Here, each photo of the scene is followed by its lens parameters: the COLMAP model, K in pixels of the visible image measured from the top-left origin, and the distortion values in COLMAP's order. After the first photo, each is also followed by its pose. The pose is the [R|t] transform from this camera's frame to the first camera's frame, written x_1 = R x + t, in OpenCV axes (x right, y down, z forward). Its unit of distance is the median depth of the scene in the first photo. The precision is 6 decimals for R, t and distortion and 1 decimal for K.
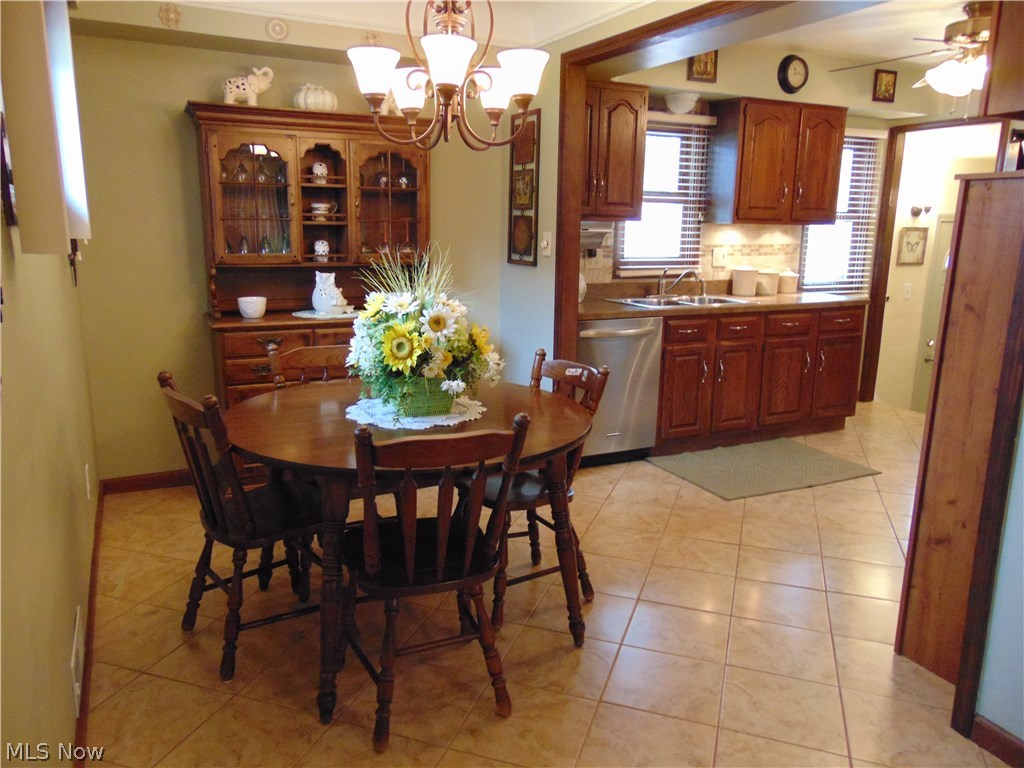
lens RADIAL K [[765.9, 0, 512.0], [0, 765.9, 384.0], [0, 0, 1]] dist [-0.041695, 0.079294]
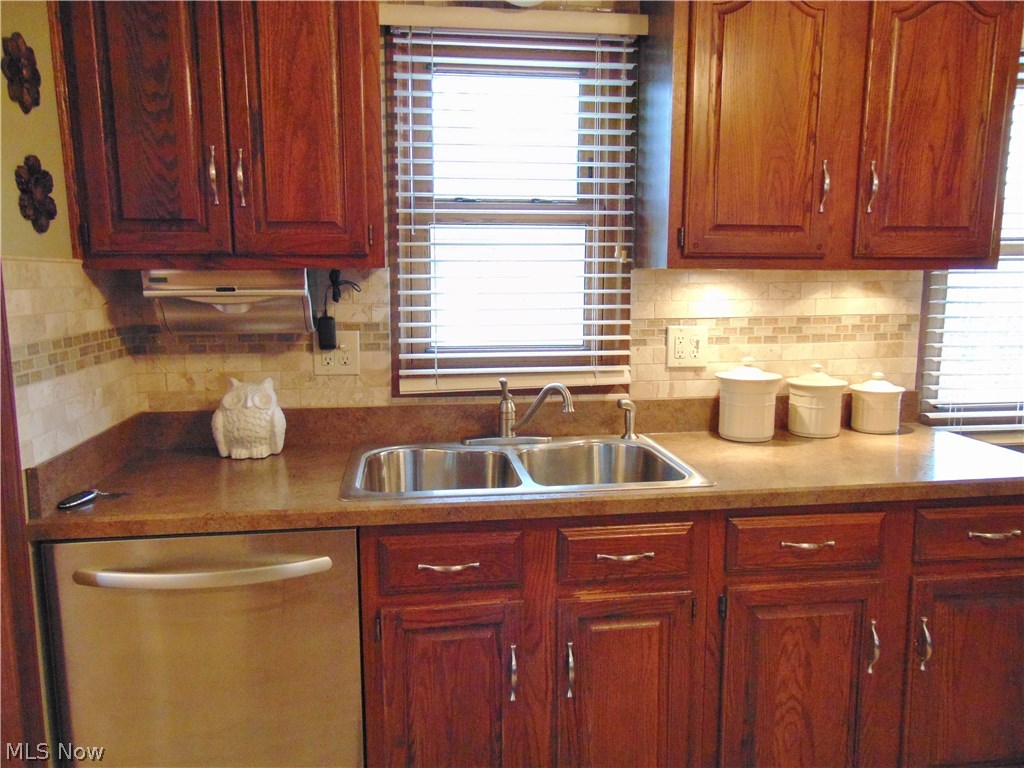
lens RADIAL K [[765.9, 0, 512.0], [0, 765.9, 384.0], [0, 0, 1]] dist [-0.041695, 0.079294]
pose [[0.950946, 0.032050, -0.307692, 0.326455], [-0.051954, 0.997038, -0.056713, -0.120962], [0.304963, 0.069917, 0.949794, 0.588556]]
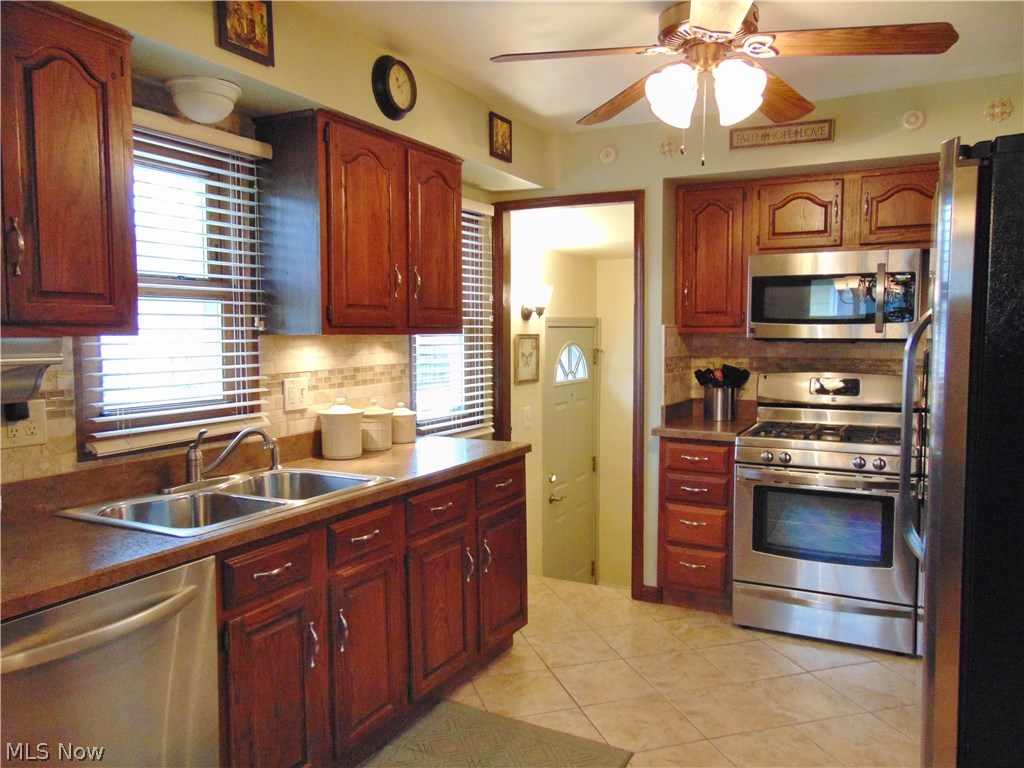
lens RADIAL K [[765.9, 0, 512.0], [0, 765.9, 384.0], [0, 0, 1]] dist [-0.041695, 0.079294]
pose [[0.809861, -0.056952, 0.583851, 0.077663], [0.137165, 0.986071, -0.094076, -0.103649], [-0.570361, 0.156272, 0.806392, 0.478336]]
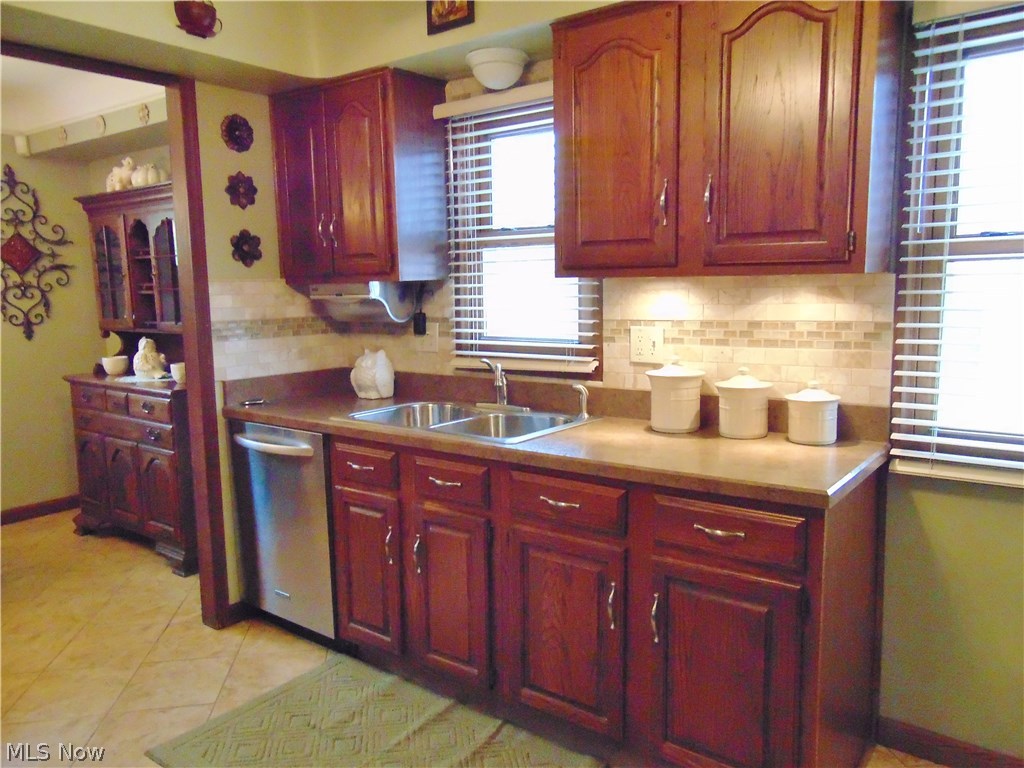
lens RADIAL K [[765.9, 0, 512.0], [0, 765.9, 384.0], [0, 0, 1]] dist [-0.041695, 0.079294]
pose [[0.453750, 0.095479, -0.885999, 0.703703], [-0.164837, 0.986079, 0.021846, -0.144266], [0.875751, 0.136133, 0.463171, 0.732532]]
